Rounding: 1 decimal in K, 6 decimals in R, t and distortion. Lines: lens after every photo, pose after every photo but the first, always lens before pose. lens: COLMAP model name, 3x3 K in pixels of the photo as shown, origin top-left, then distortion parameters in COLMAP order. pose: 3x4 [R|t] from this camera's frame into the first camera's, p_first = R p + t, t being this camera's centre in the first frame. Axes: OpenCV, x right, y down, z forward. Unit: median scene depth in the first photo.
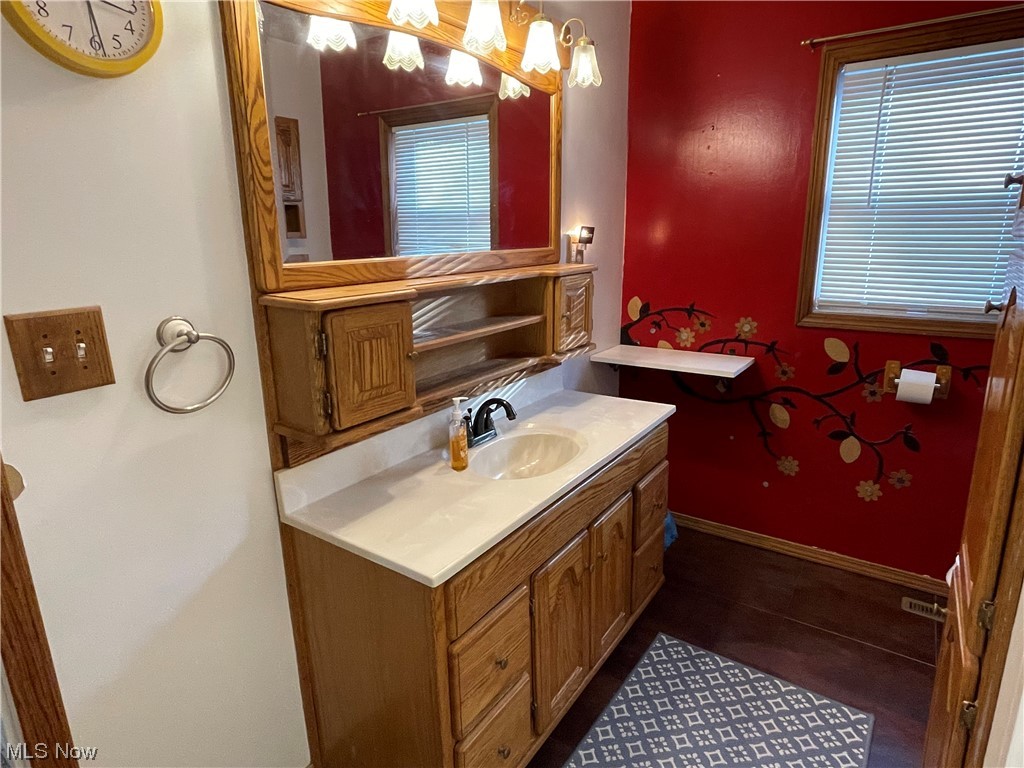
lens RADIAL K [[582.1, 0, 515.1], [0, 582.1, 377.7], [0, 0, 1]] dist [-0.003301, -0.001716]
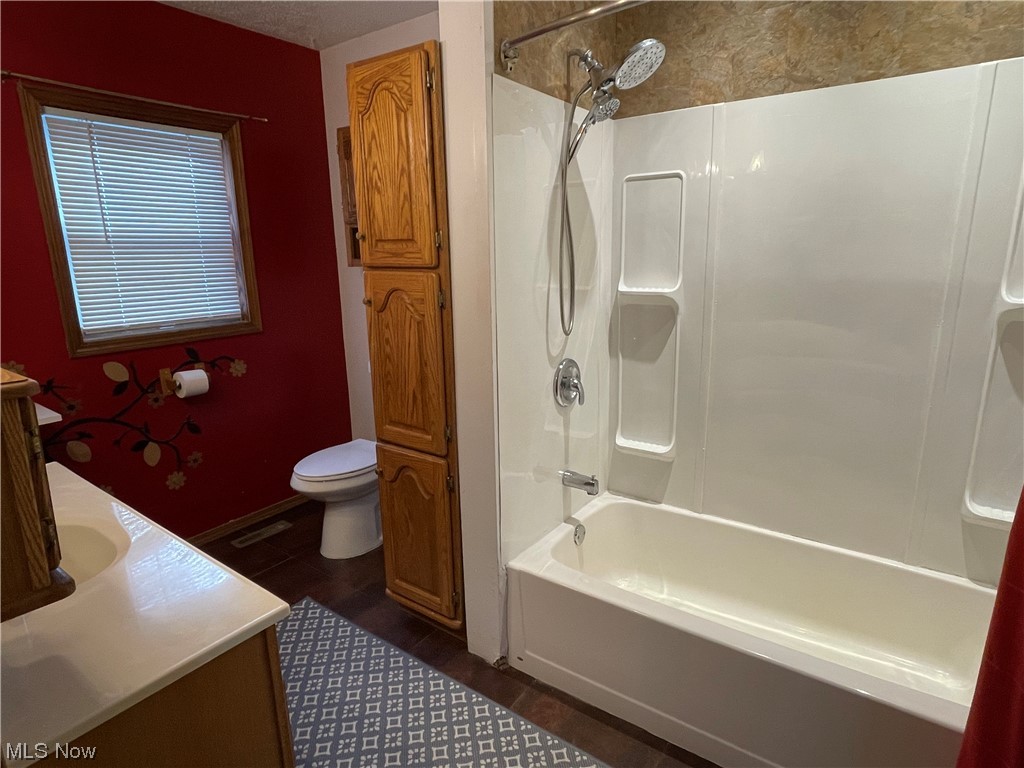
lens RADIAL K [[582.1, 0, 512.7], [0, 582.1, 384.4], [0, 0, 1]] dist [-0.003301, -0.001716]
pose [[0.015650, -0.222167, 0.974883, -0.503201], [0.257961, 0.942893, 0.210736, -0.063755], [-0.966029, 0.248184, 0.072067, 0.213842]]
